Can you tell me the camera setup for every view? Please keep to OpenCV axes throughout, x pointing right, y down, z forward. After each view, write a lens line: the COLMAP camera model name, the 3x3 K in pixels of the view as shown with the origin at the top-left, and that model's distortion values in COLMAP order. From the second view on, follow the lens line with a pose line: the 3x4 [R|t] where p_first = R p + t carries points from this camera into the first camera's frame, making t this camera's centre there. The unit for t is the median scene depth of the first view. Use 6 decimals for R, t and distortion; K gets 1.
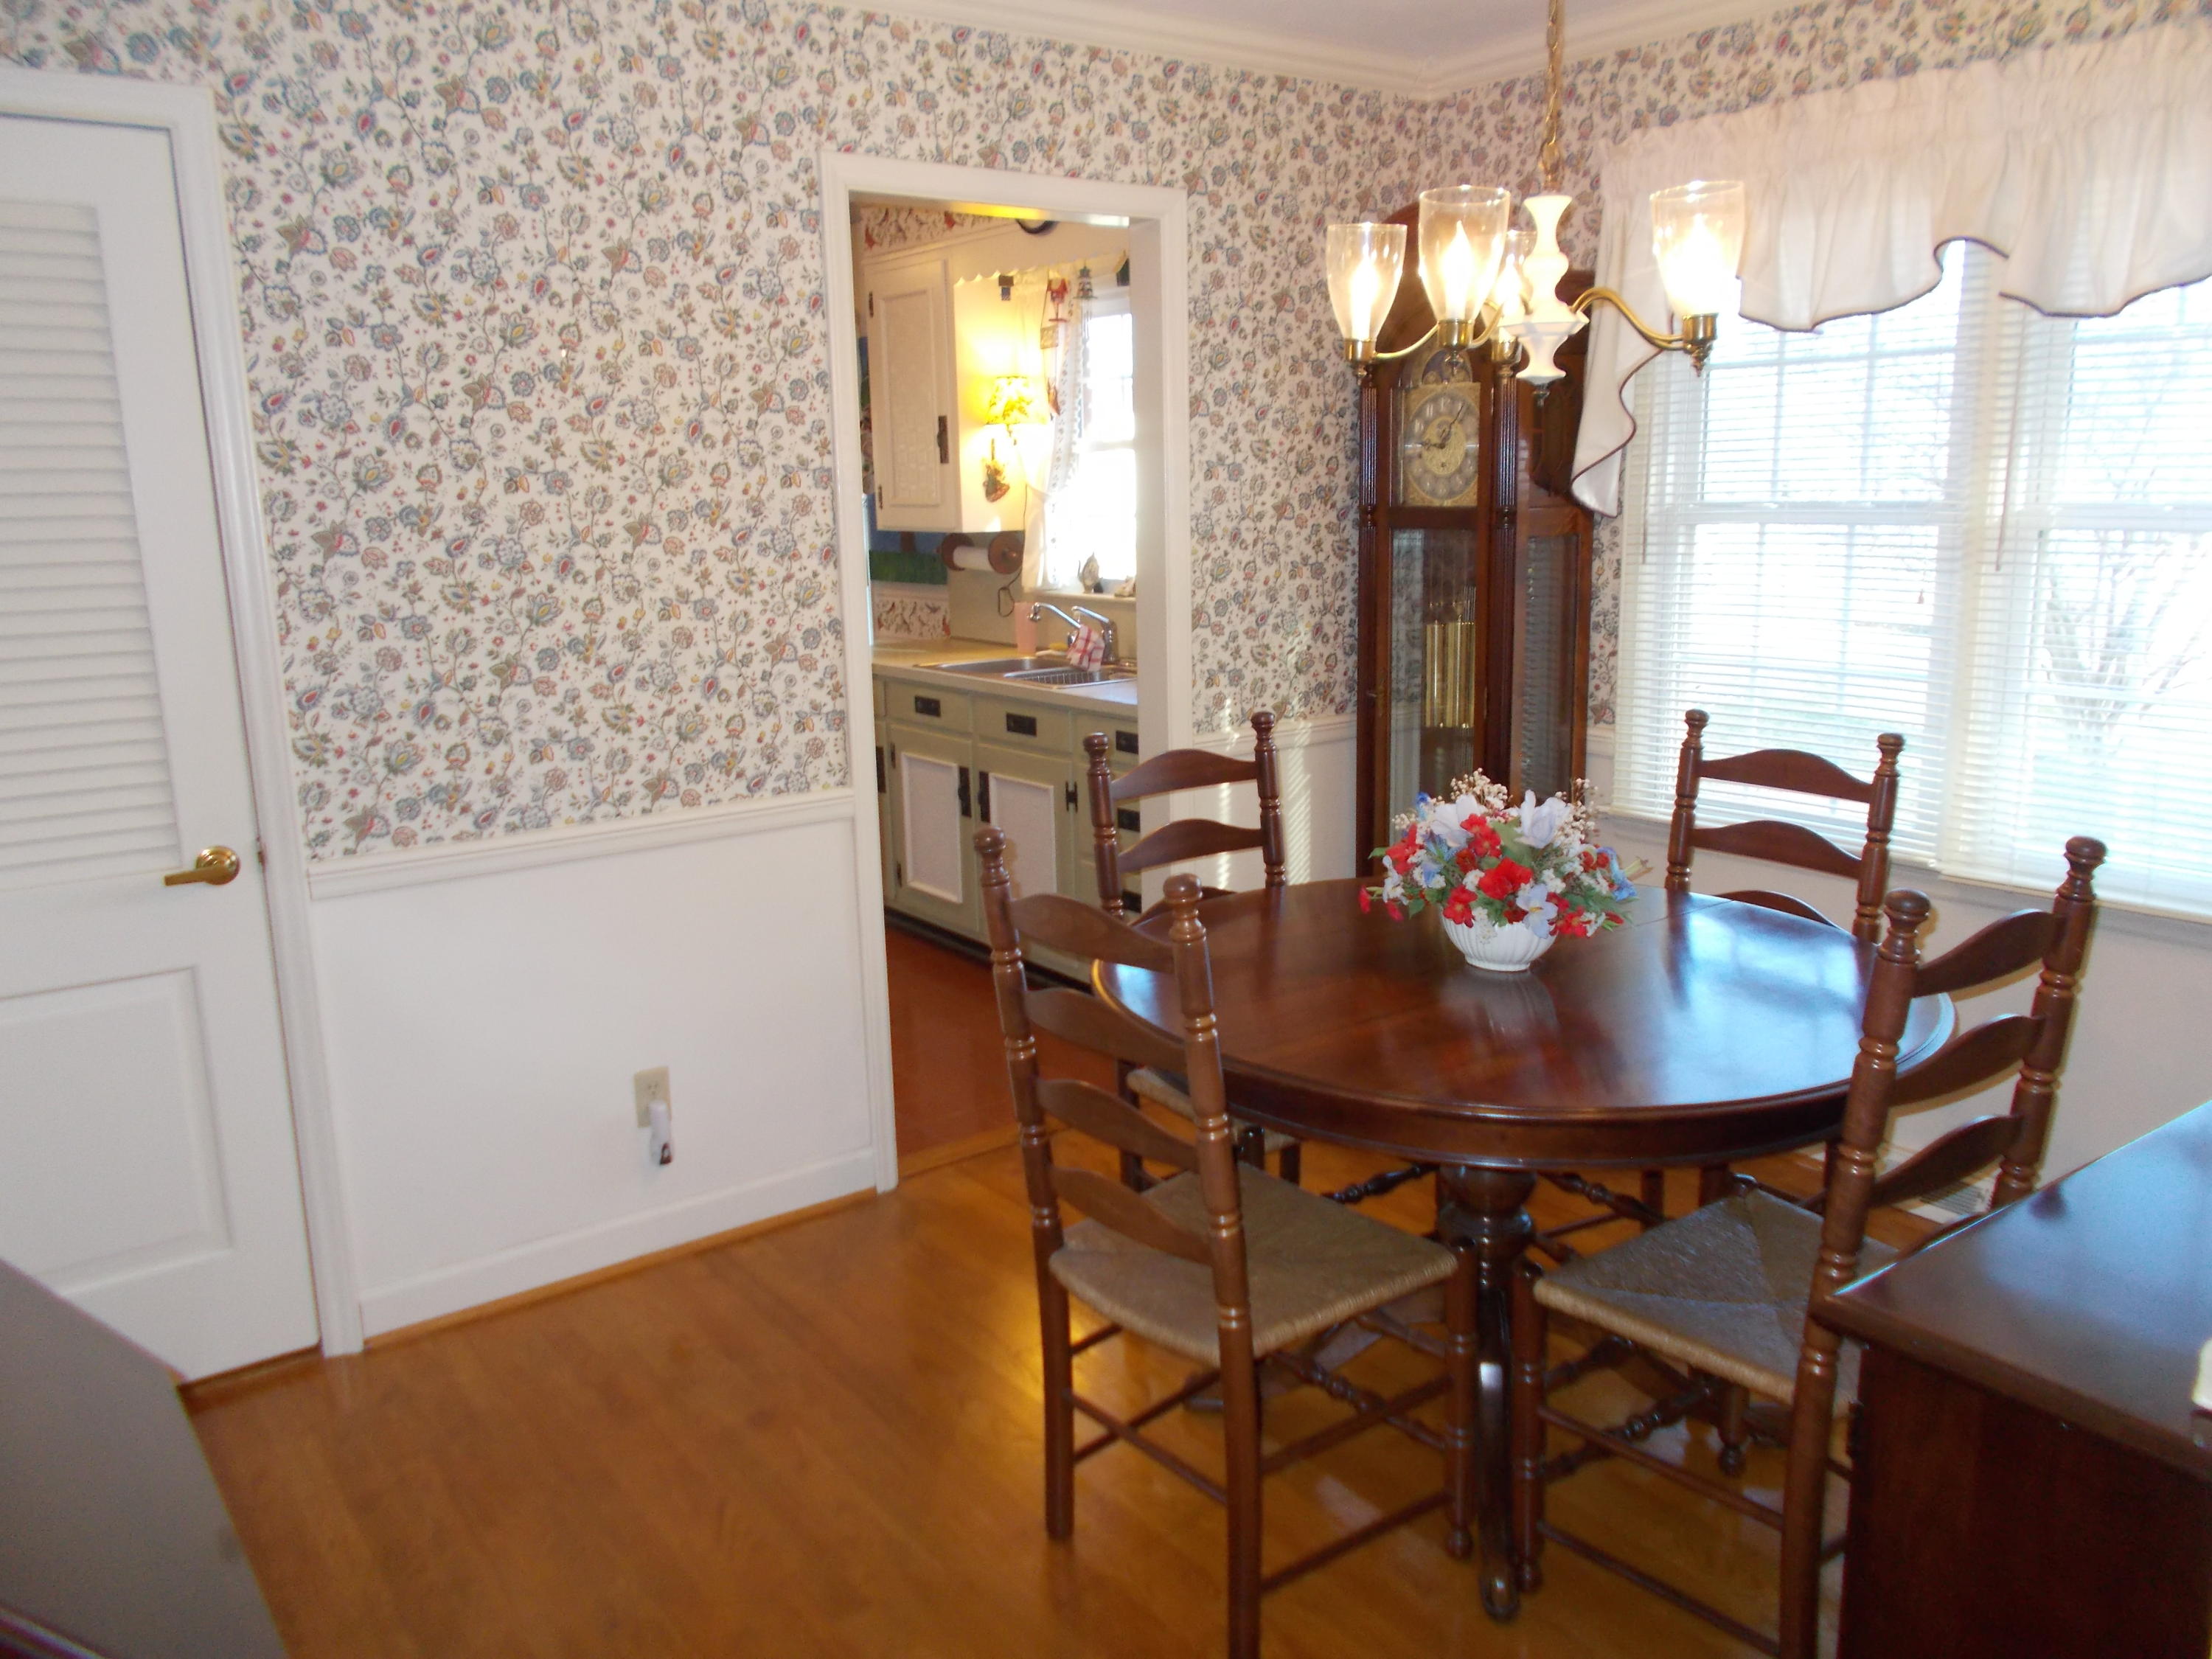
lens RADIAL K [[1704.4, 0, 1106.0], [0, 1704.4, 829.5], [0, 0, 1]] dist [-0.004262, -0.005593]
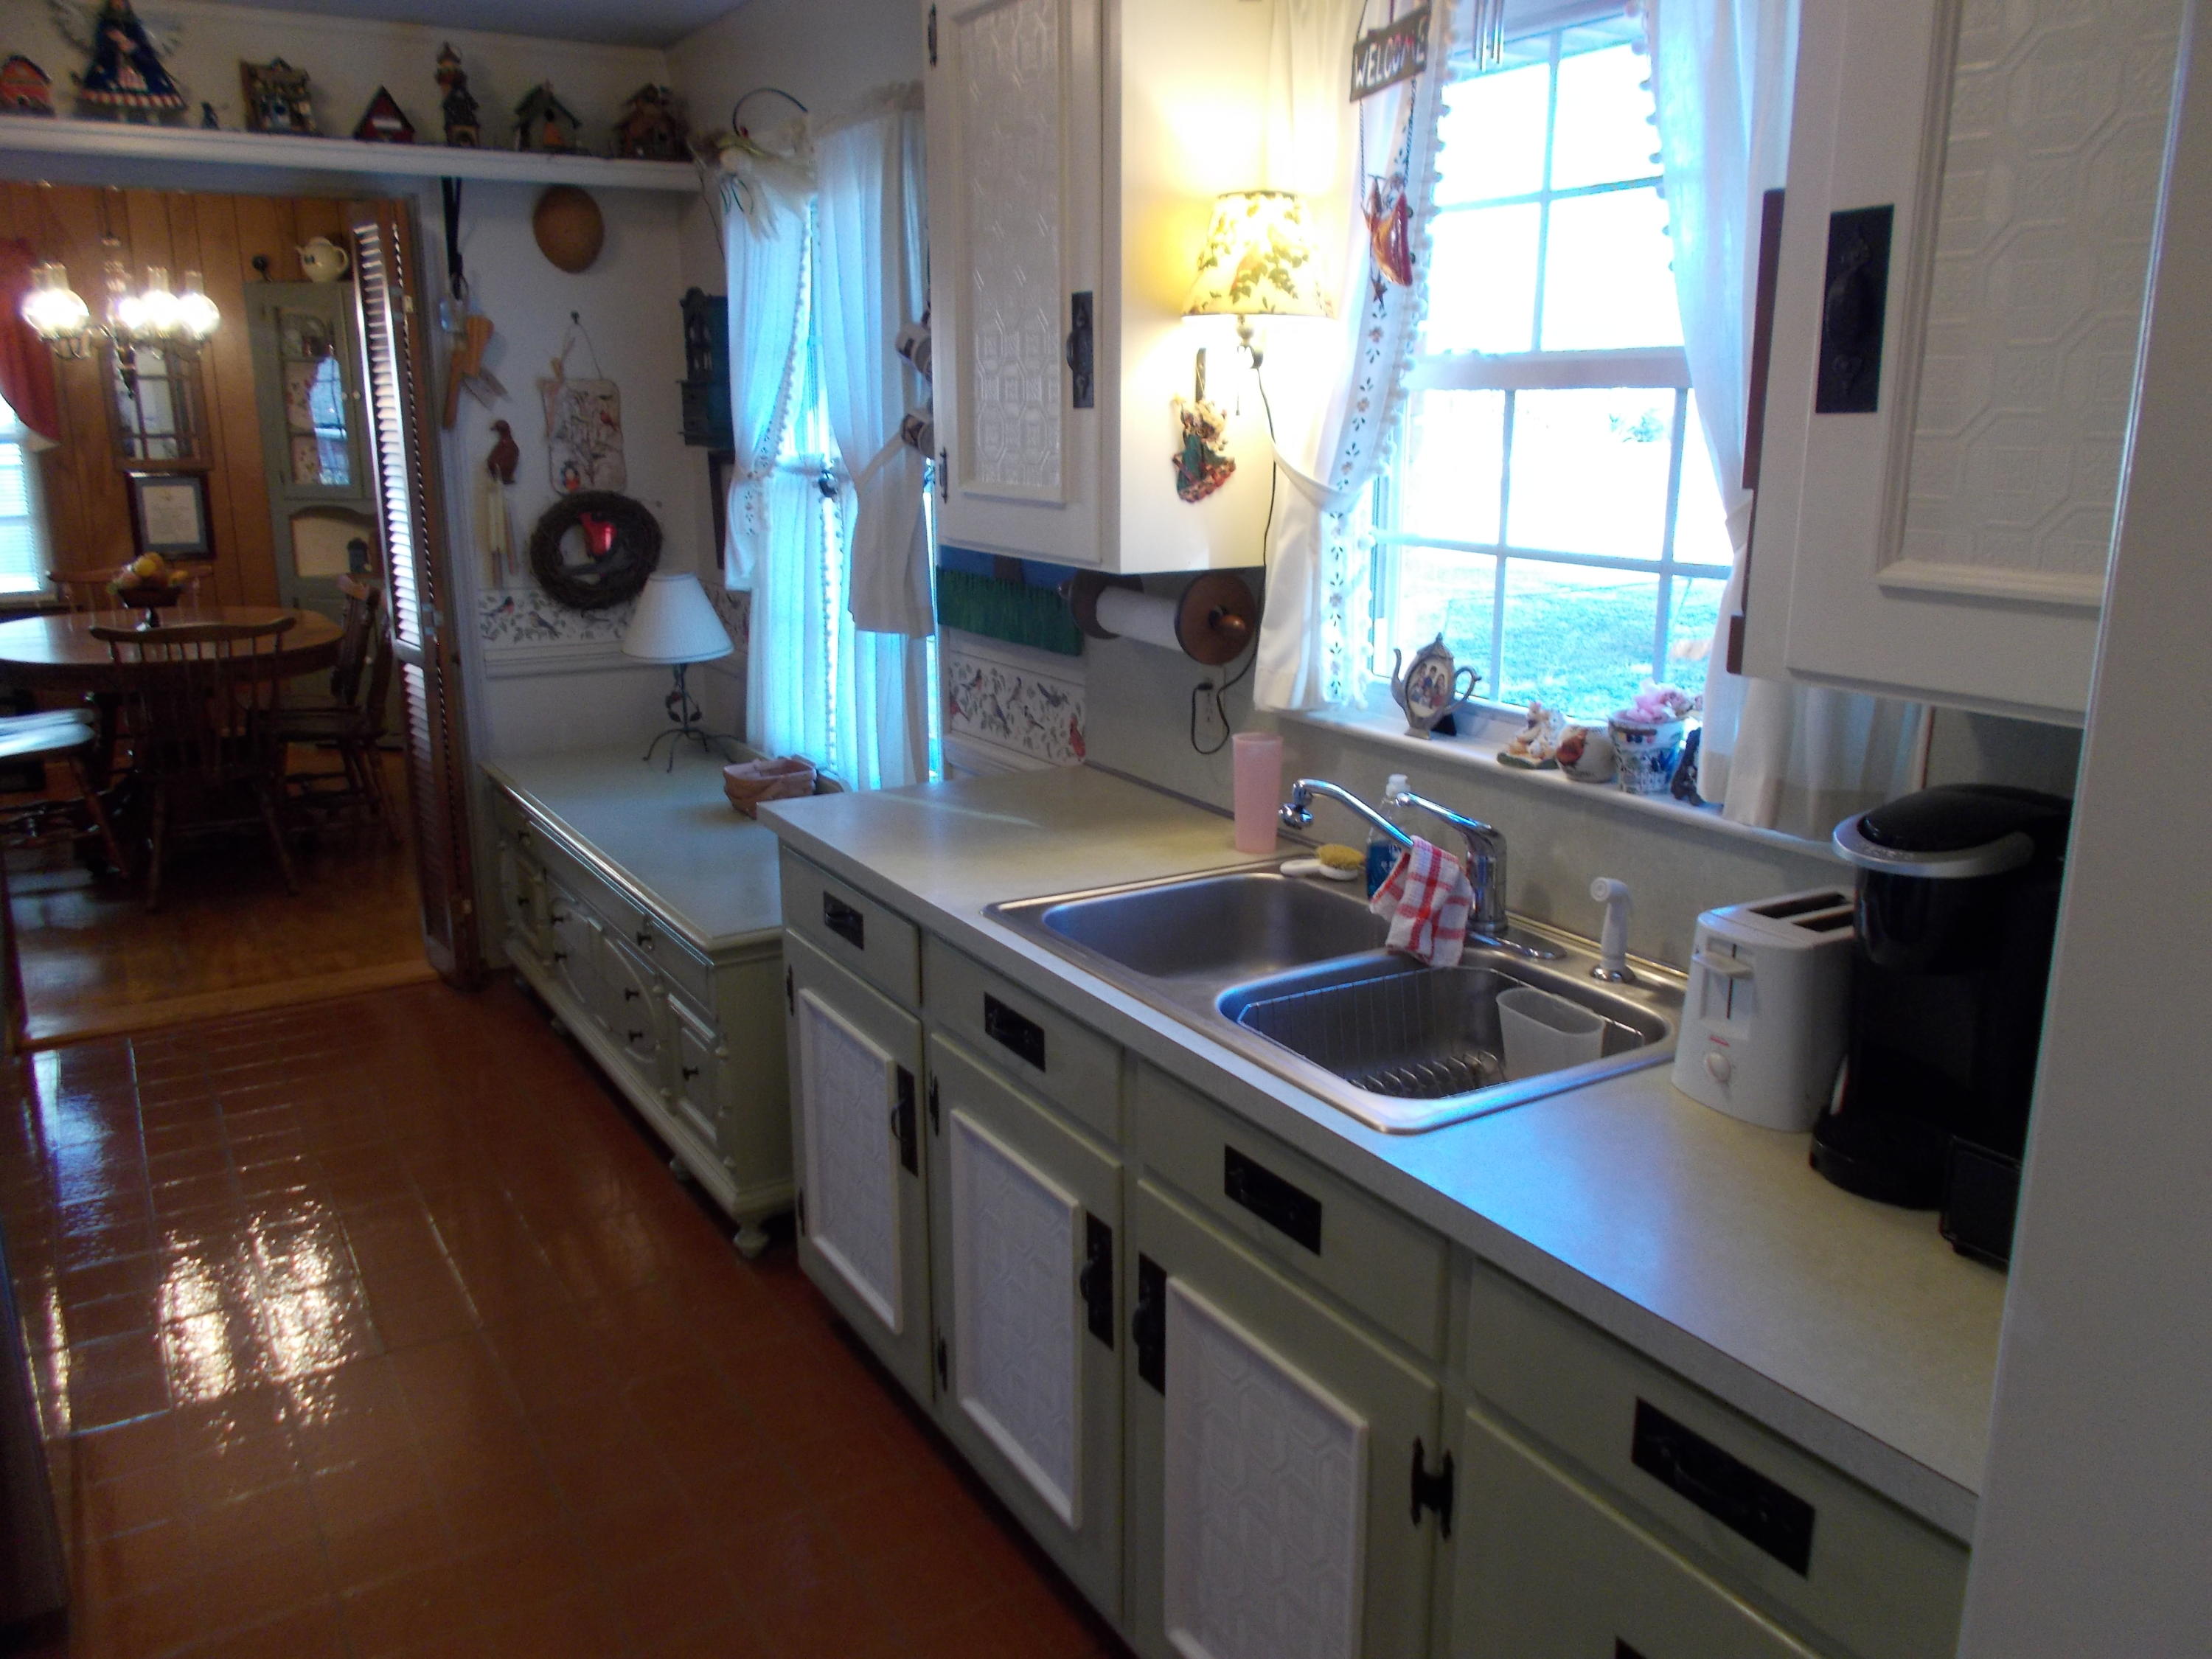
lens RADIAL K [[1704.4, 0, 1106.0], [0, 1704.4, 829.5], [0, 0, 1]] dist [-0.004262, -0.005593]
pose [[0.995872, 0.043936, -0.079426, -0.051230], [-0.040578, 0.998233, 0.043409, -0.128857], [0.081192, -0.040007, 0.995895, 0.575668]]
